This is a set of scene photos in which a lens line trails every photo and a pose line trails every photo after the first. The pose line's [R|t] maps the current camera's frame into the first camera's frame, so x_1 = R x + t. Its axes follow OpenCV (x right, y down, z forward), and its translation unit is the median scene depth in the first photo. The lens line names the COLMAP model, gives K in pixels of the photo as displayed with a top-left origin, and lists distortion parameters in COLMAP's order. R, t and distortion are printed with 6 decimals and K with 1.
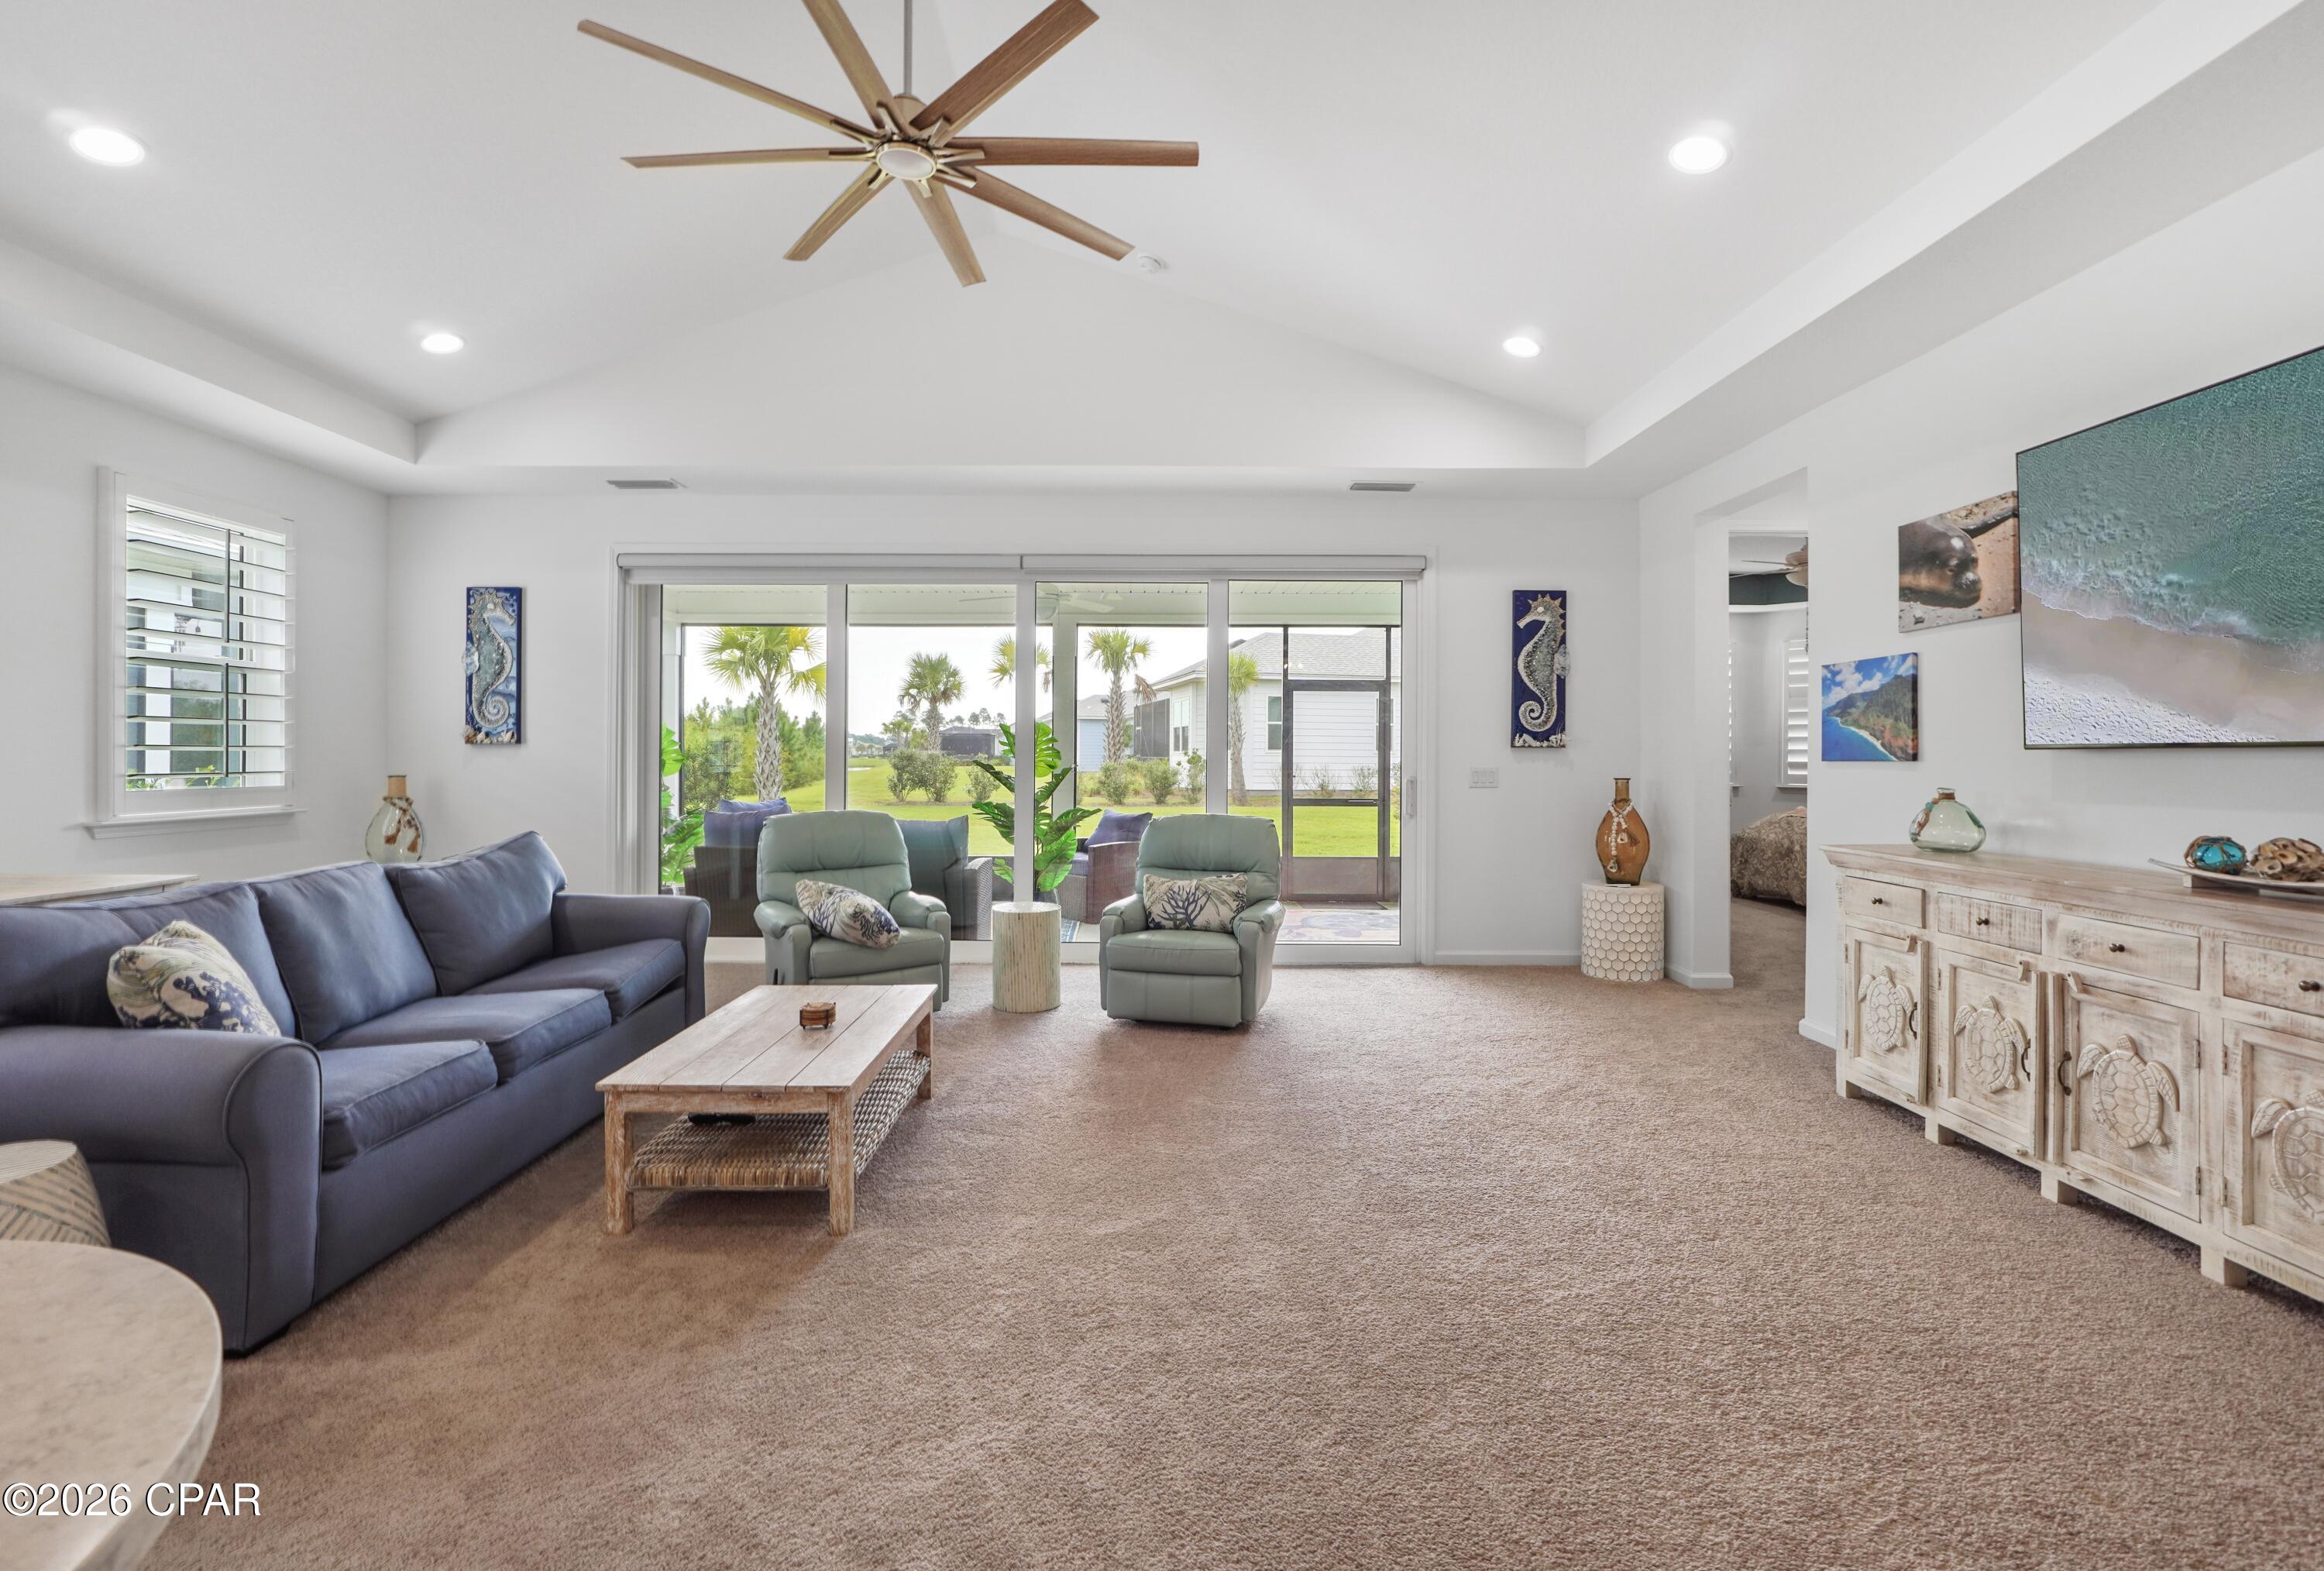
lens RADIAL K [[1001.7, 0, 1155.7], [0, 1001.7, 760.9], [0, 0, 1]] dist [0.002534, 0.000954]
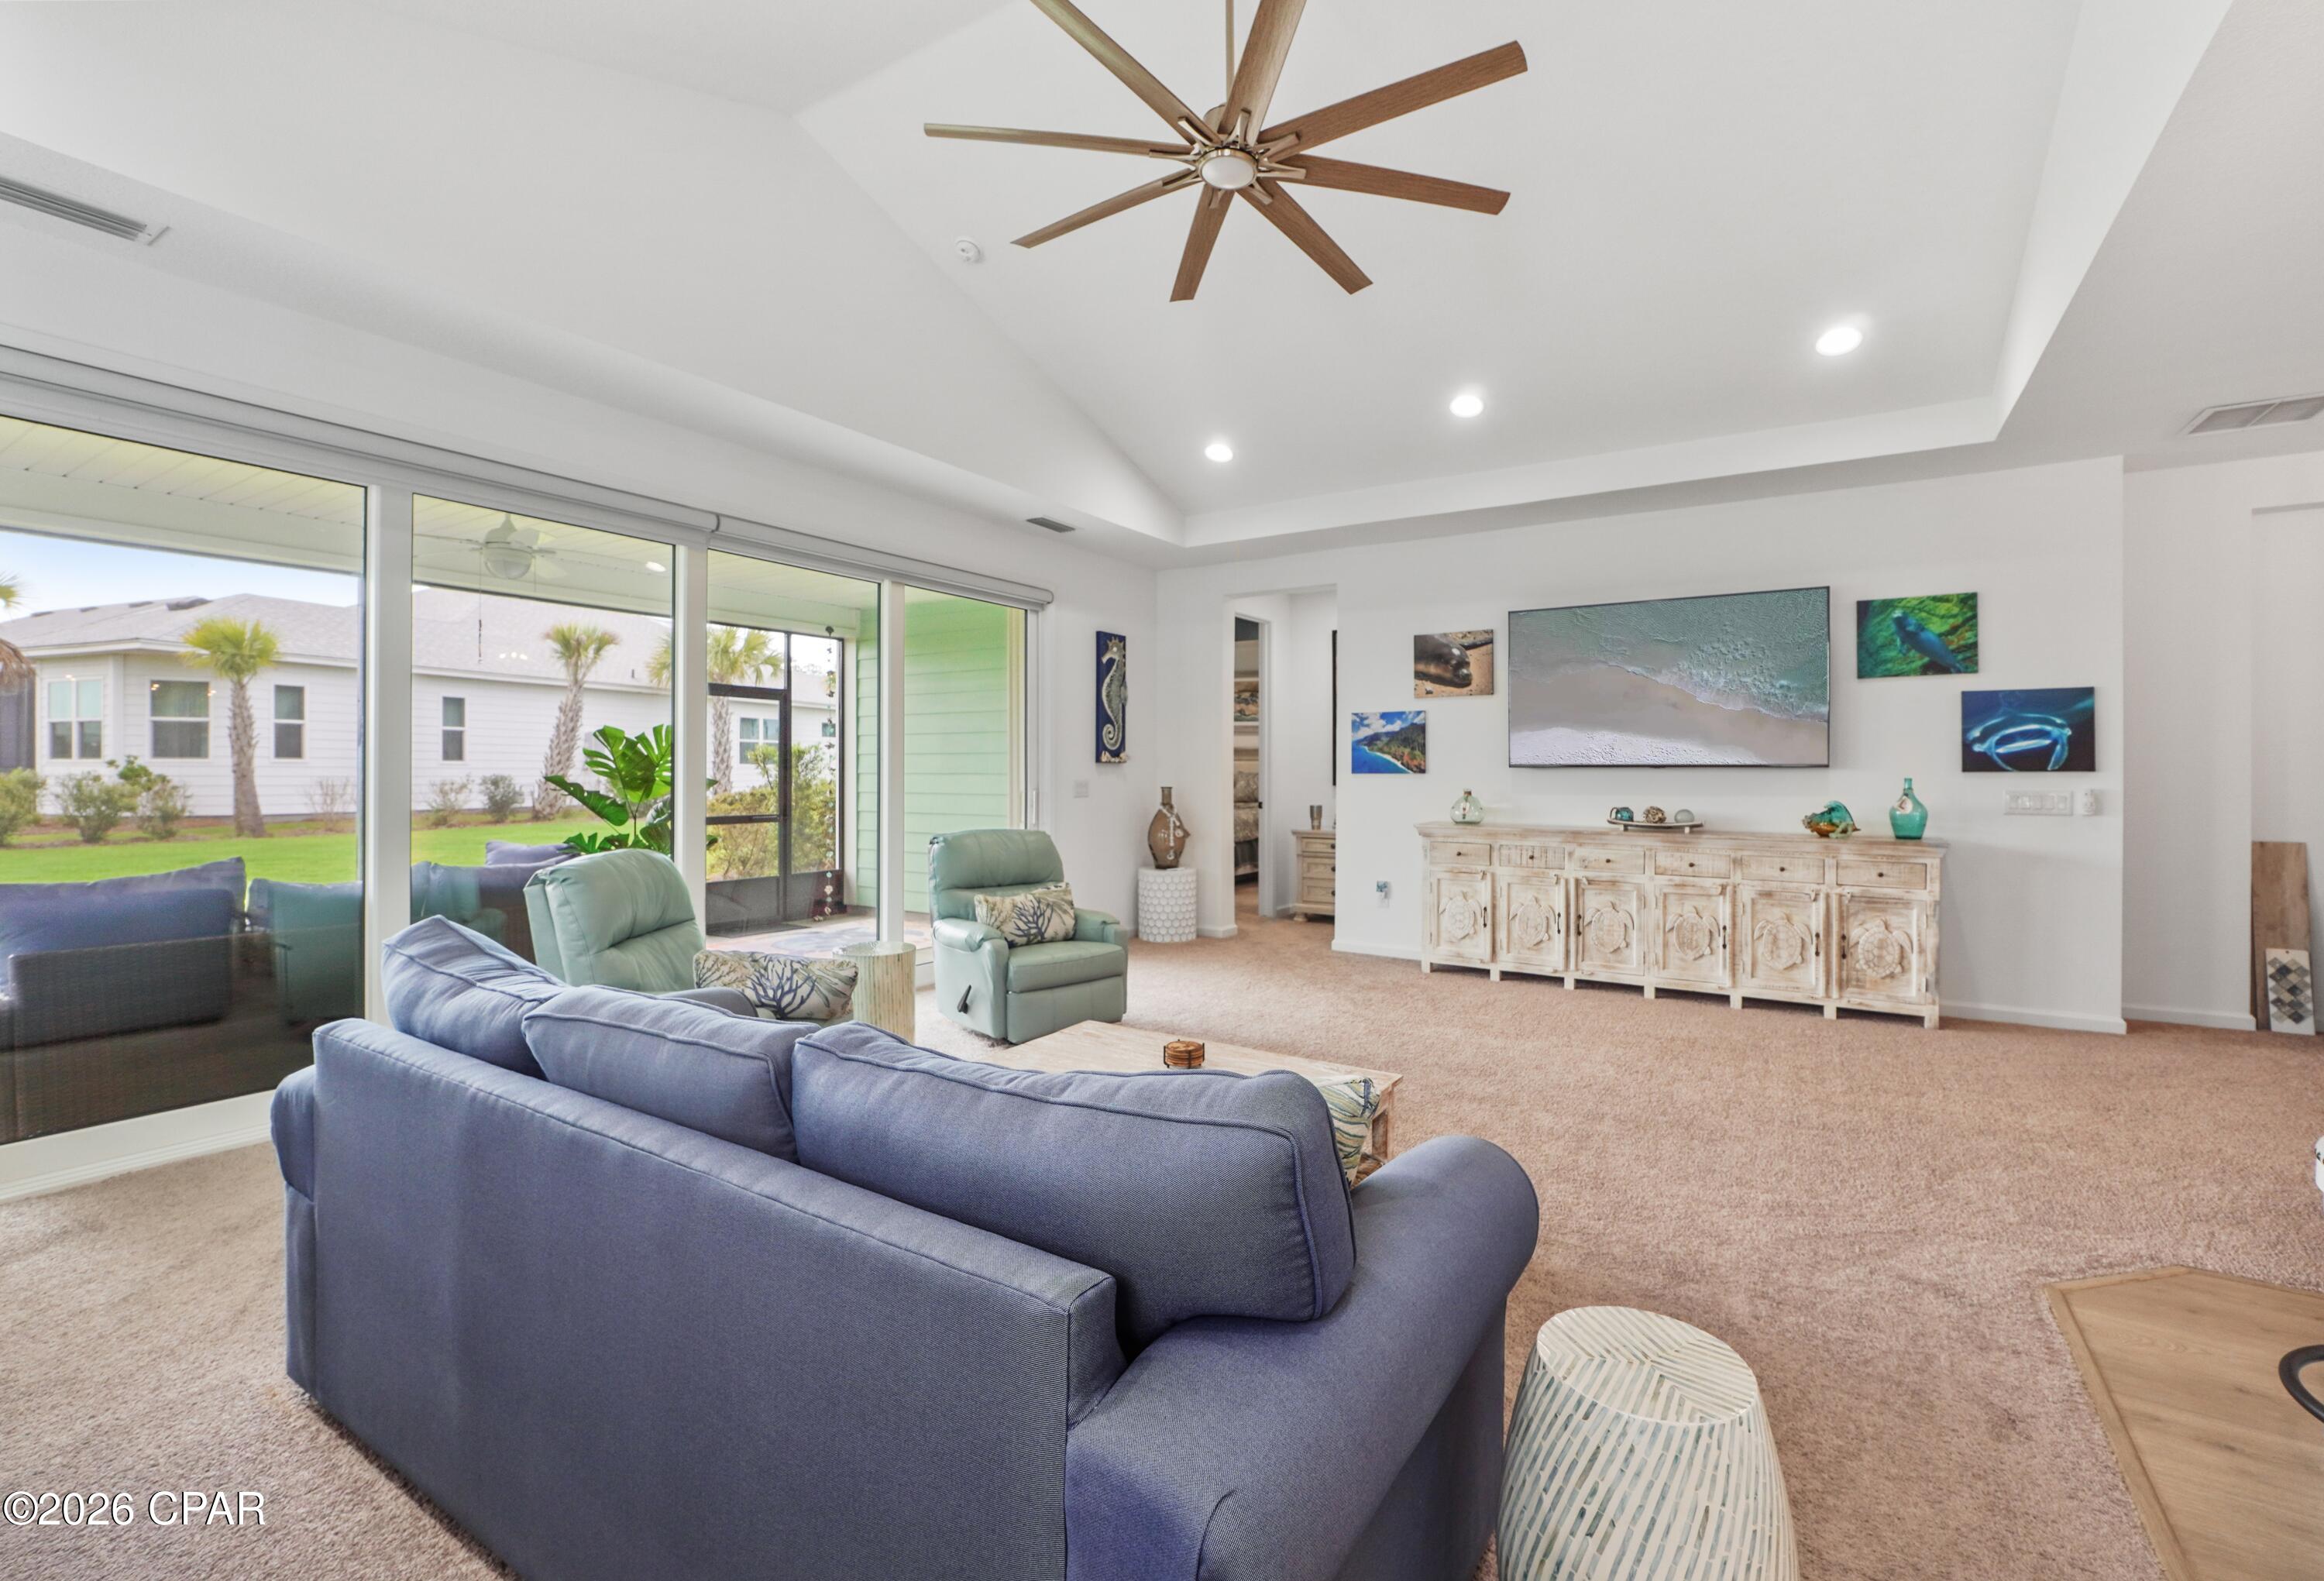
lens RADIAL K [[1022.5, 0, 1162.0], [0, 1022.5, 790.5], [0, 0, 1]] dist [-0.000635, 0.000139]
pose [[0.545173, -0.019148, 0.838105, -1.001236], [0.003186, 0.999779, 0.020769, -0.008999], [-0.838317, -0.008652, 0.545114, 0.438447]]
